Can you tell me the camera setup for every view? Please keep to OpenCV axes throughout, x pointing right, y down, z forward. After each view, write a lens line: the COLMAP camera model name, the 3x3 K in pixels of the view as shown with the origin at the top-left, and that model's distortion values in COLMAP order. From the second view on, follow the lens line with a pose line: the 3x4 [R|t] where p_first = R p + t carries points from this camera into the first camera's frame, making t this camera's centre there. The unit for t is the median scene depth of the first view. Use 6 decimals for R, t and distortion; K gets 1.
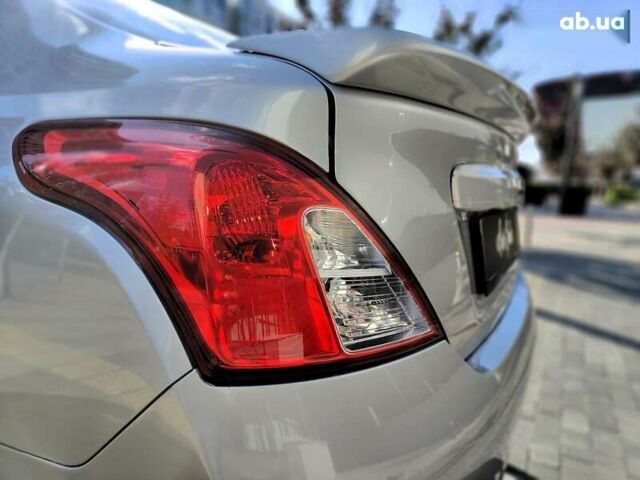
lens RADIAL K [[443.5, 0, 322.9], [0, 443.5, 242.3], [0, 0, 1]] dist [0.003455, 0.000648]
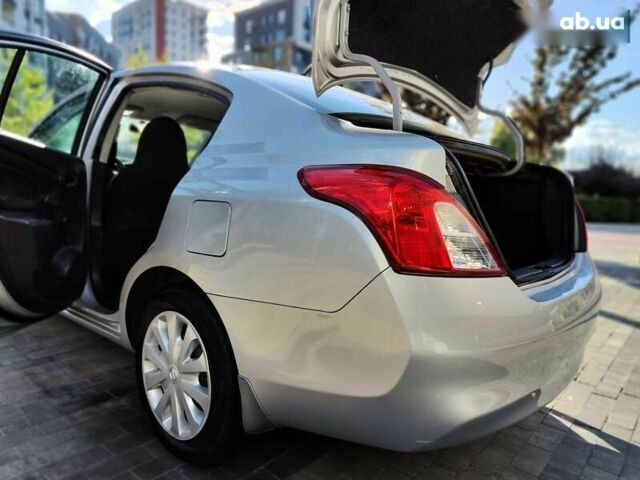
lens RADIAL K [[452.4, 0, 322.3], [0, 452.4, 238.3], [0, 0, 1]] dist [0.006167, 0.002055]
pose [[0.978402, 0.003006, -0.206691, -0.032930], [-0.014642, 0.998390, -0.054792, 0.063765], [0.206194, 0.056635, 0.976871, -0.358692]]
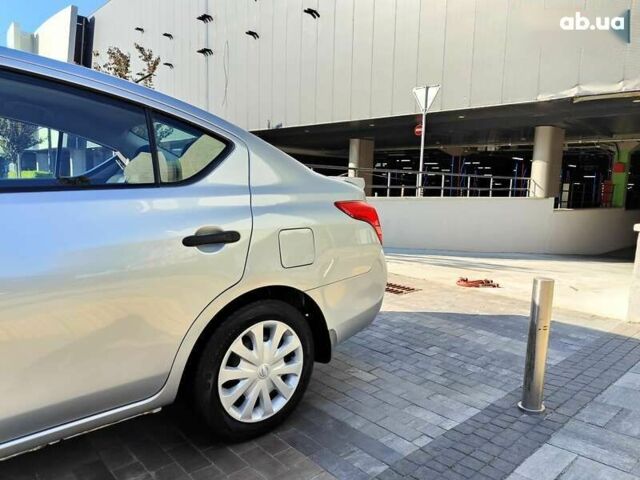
lens RADIAL K [[458.7, 0, 319.9], [0, 458.7, 238.7], [0, 0, 1]] dist [0.021653, 0.001710]
pose [[0.320303, -0.164097, 0.932994, -1.456729], [0.122901, 0.983757, 0.130833, -0.163158], [-0.939309, 0.072760, 0.335268, -0.065138]]
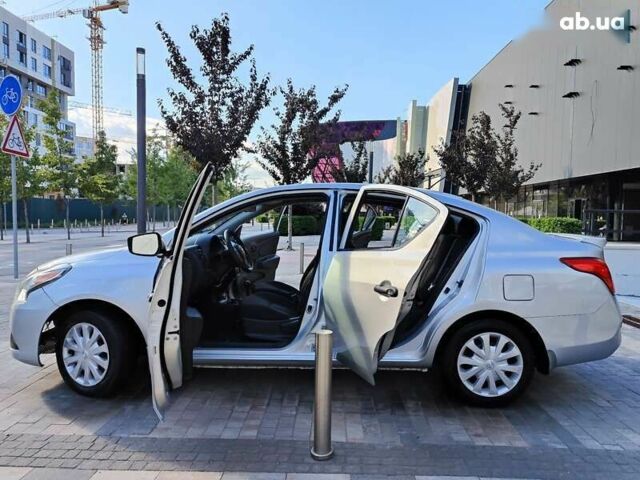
lens RADIAL K [[446.3, 0, 320.0], [0, 446.3, 240.0], [0, 0, 1]] dist [0.007762, 0.003030]
pose [[0.886788, -0.074290, 0.456168, -1.832615], [0.108409, 0.992896, -0.049047, -0.176616], [-0.449283, 0.092947, 0.888541, -0.814123]]
